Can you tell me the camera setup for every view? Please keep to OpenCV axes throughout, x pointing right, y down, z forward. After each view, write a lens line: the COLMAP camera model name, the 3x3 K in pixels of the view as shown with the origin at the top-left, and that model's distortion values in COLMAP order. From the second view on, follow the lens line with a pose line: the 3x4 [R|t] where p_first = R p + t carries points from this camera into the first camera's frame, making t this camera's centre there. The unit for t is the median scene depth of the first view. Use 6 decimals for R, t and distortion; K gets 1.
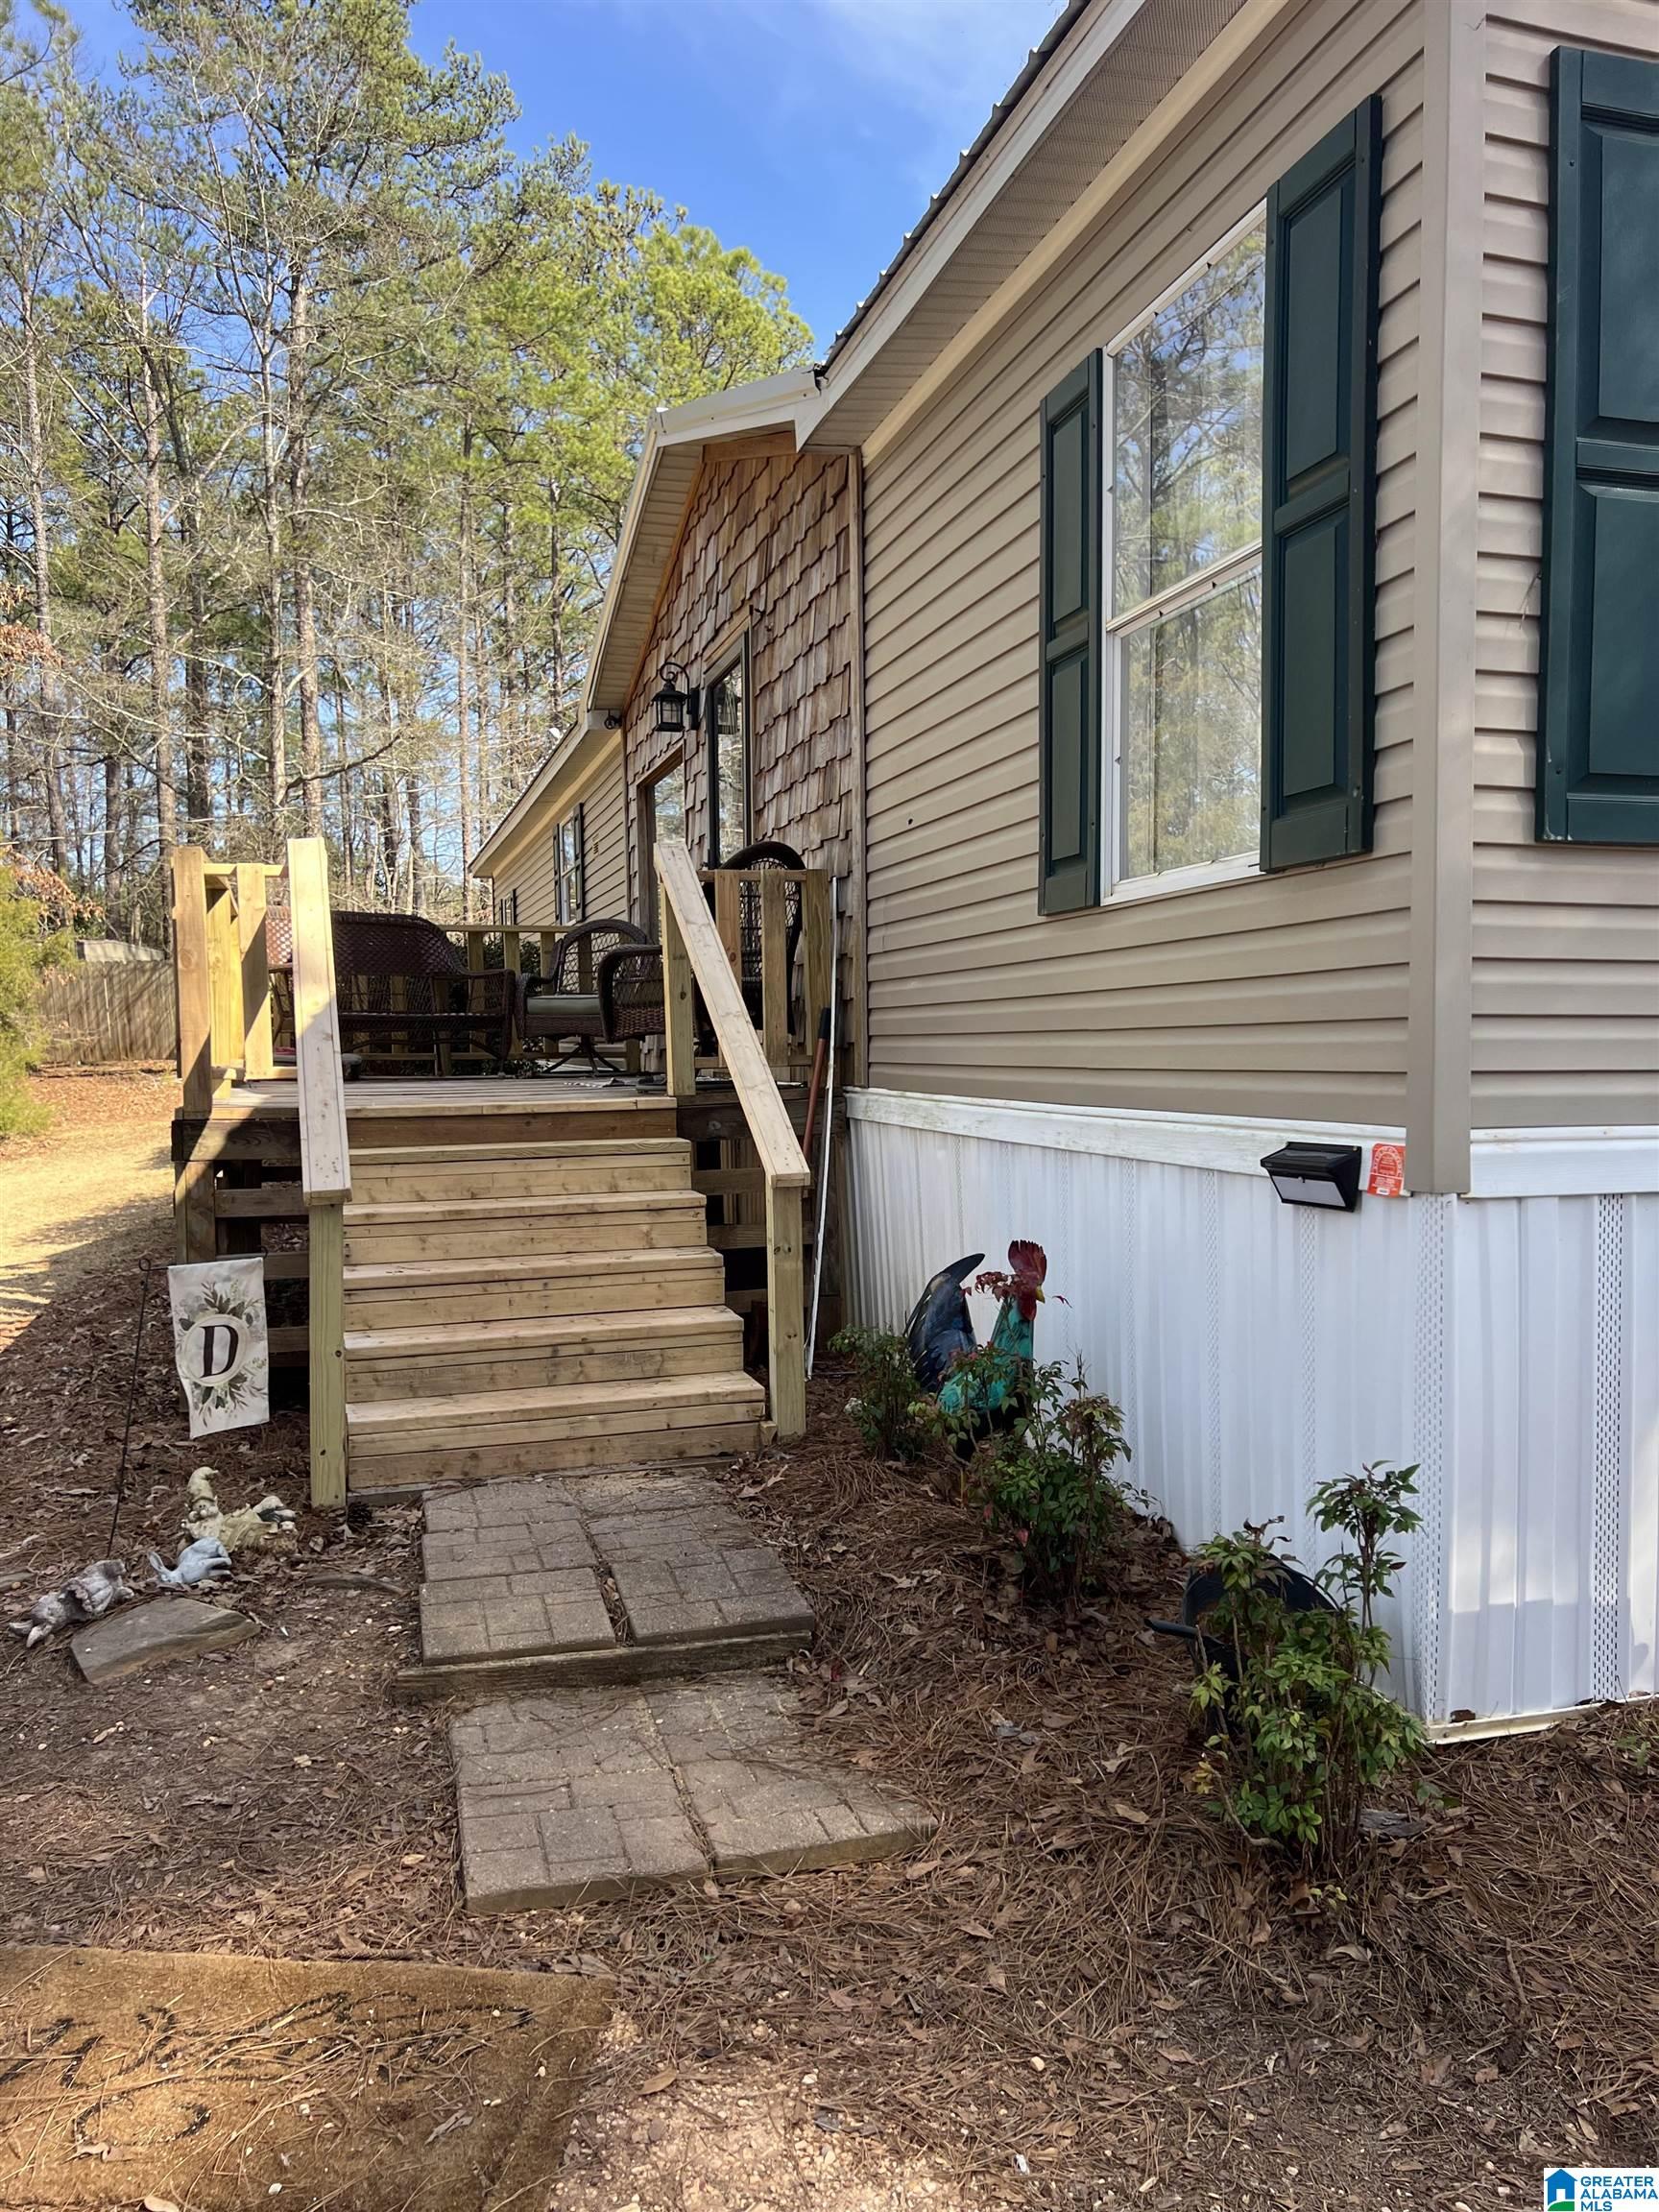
lens RADIAL K [[1636.4, 0, 830.1], [0, 1636.4, 1137.4], [0, 0, 1]] dist [0.066244, -0.069298]
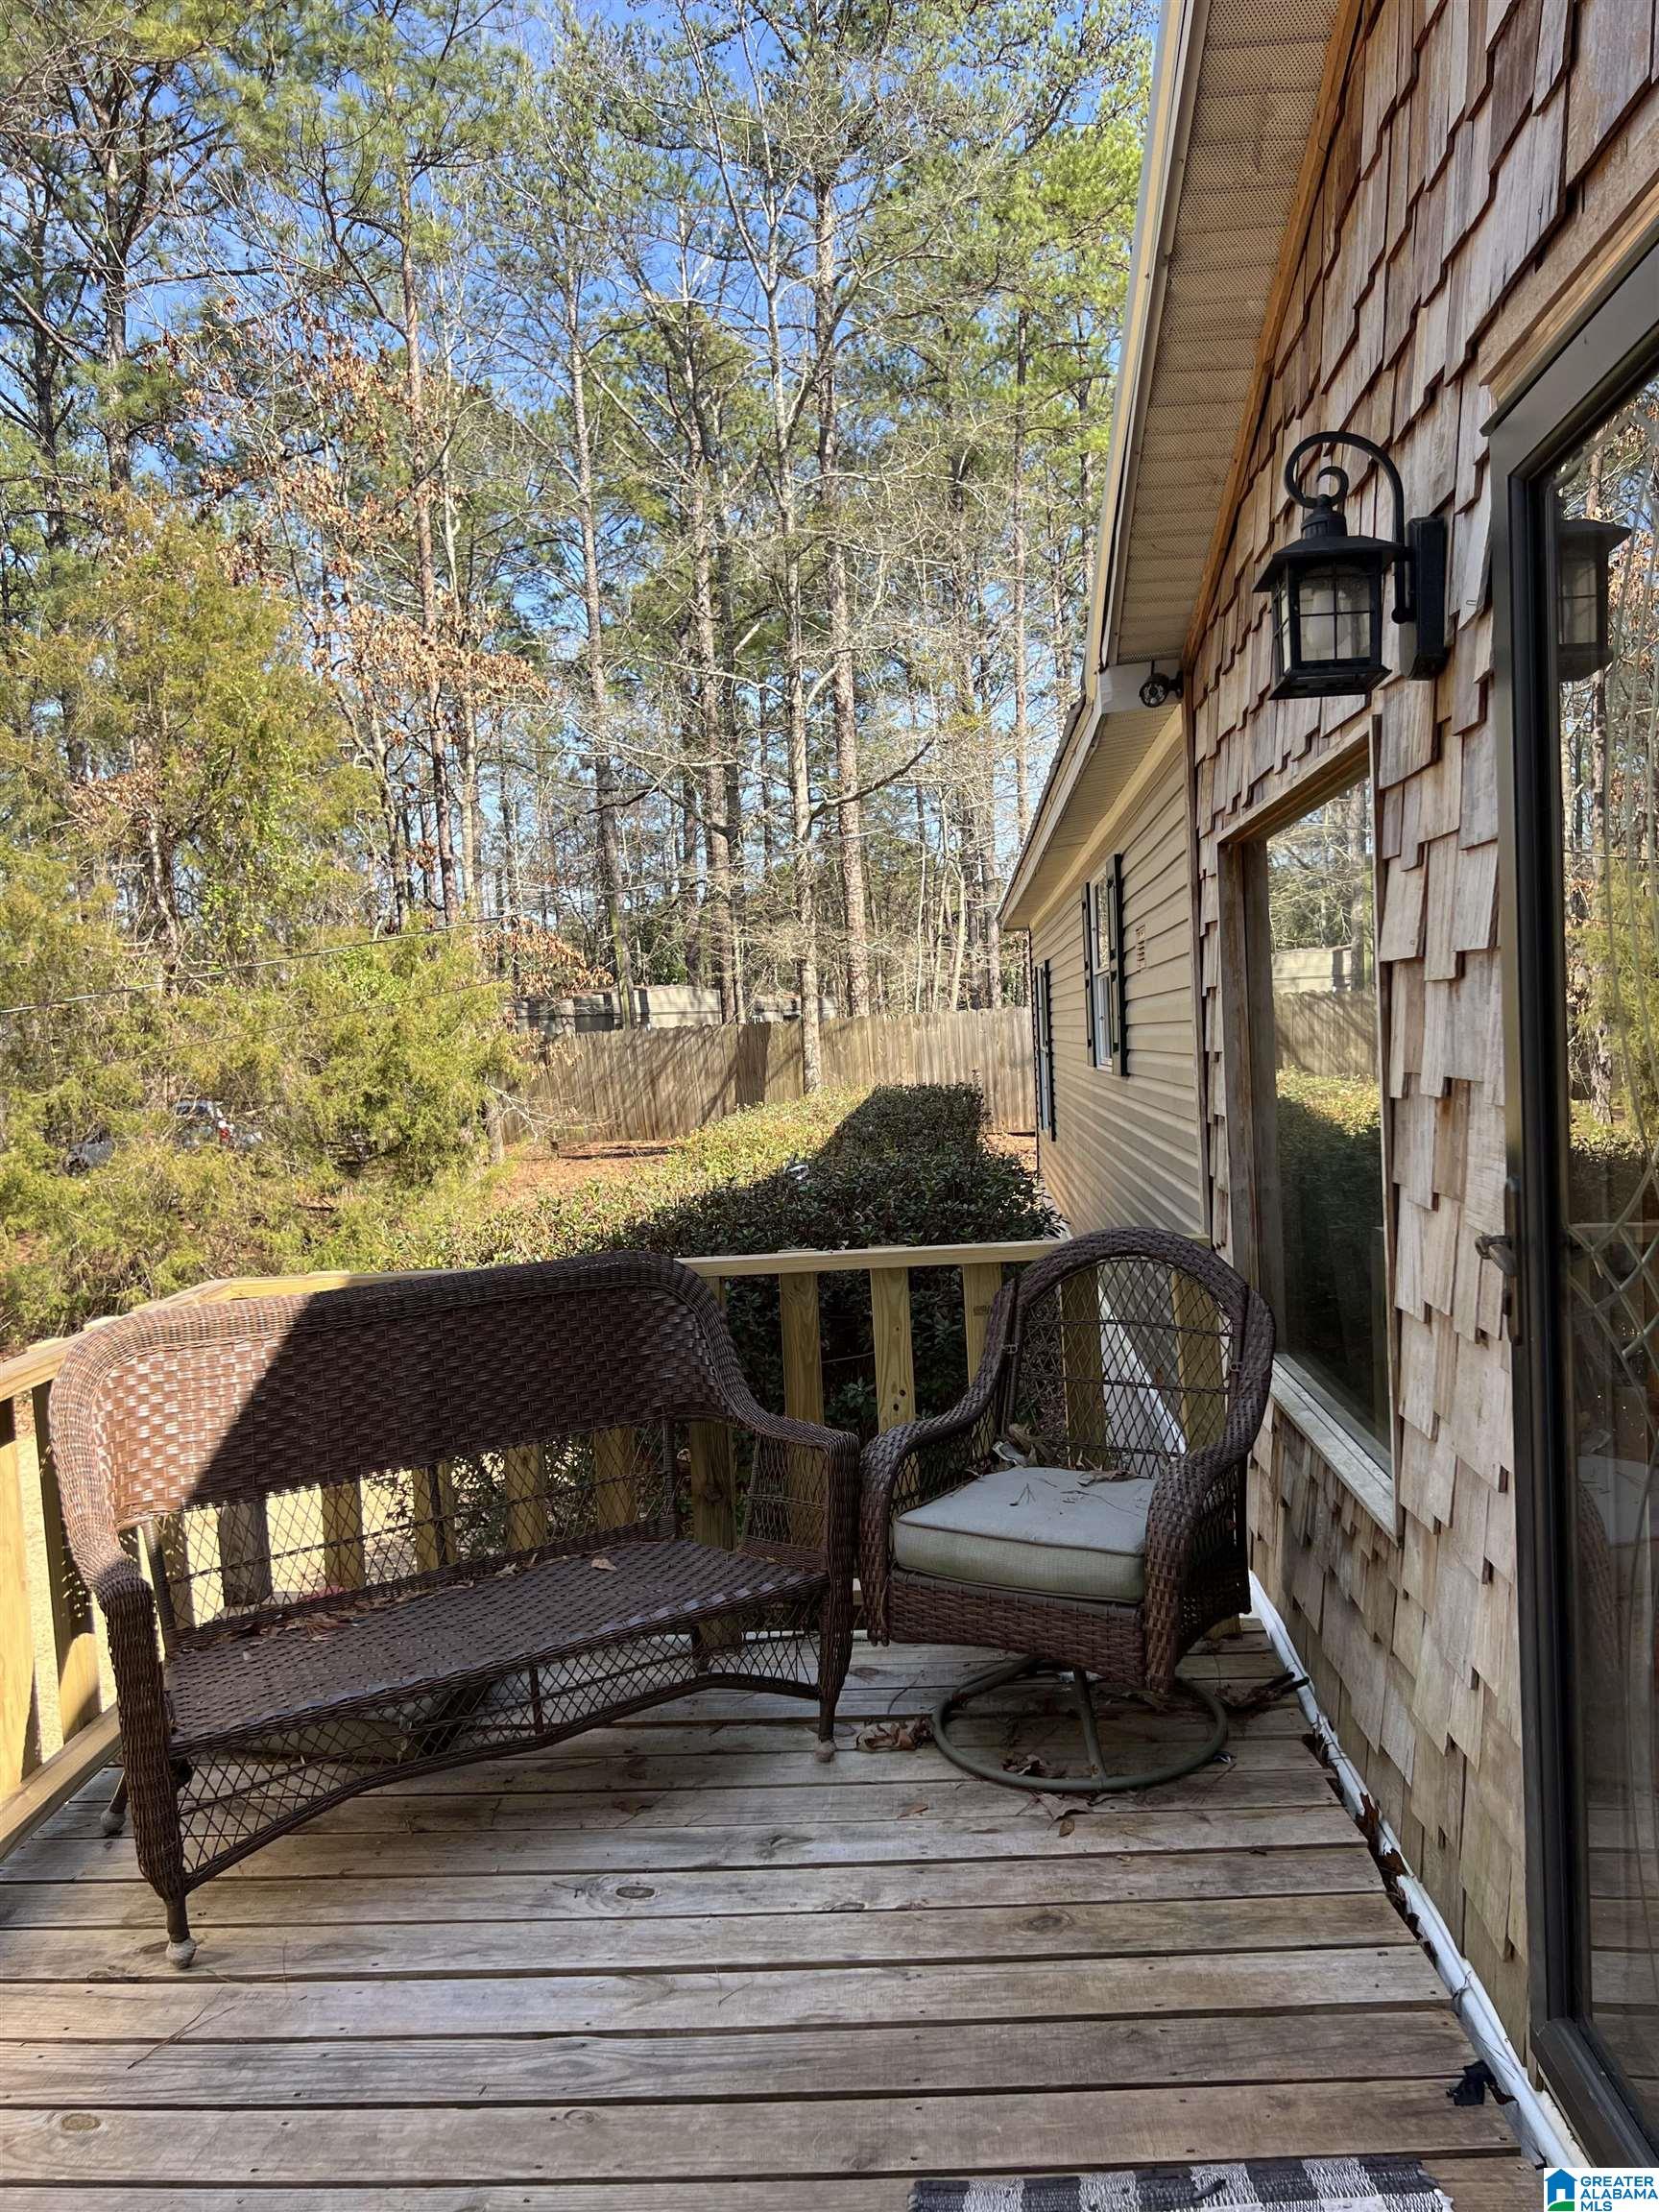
lens RADIAL K [[1636.4, 0, 830.1], [0, 1636.4, 1137.4], [0, 0, 1]] dist [0.066244, -0.069298]
pose [[0.933905, -0.013451, -0.357268, -0.064555], [0.017258, 0.999823, 0.007470, -0.147681], [0.357105, -0.013142, 0.933972, 0.595150]]
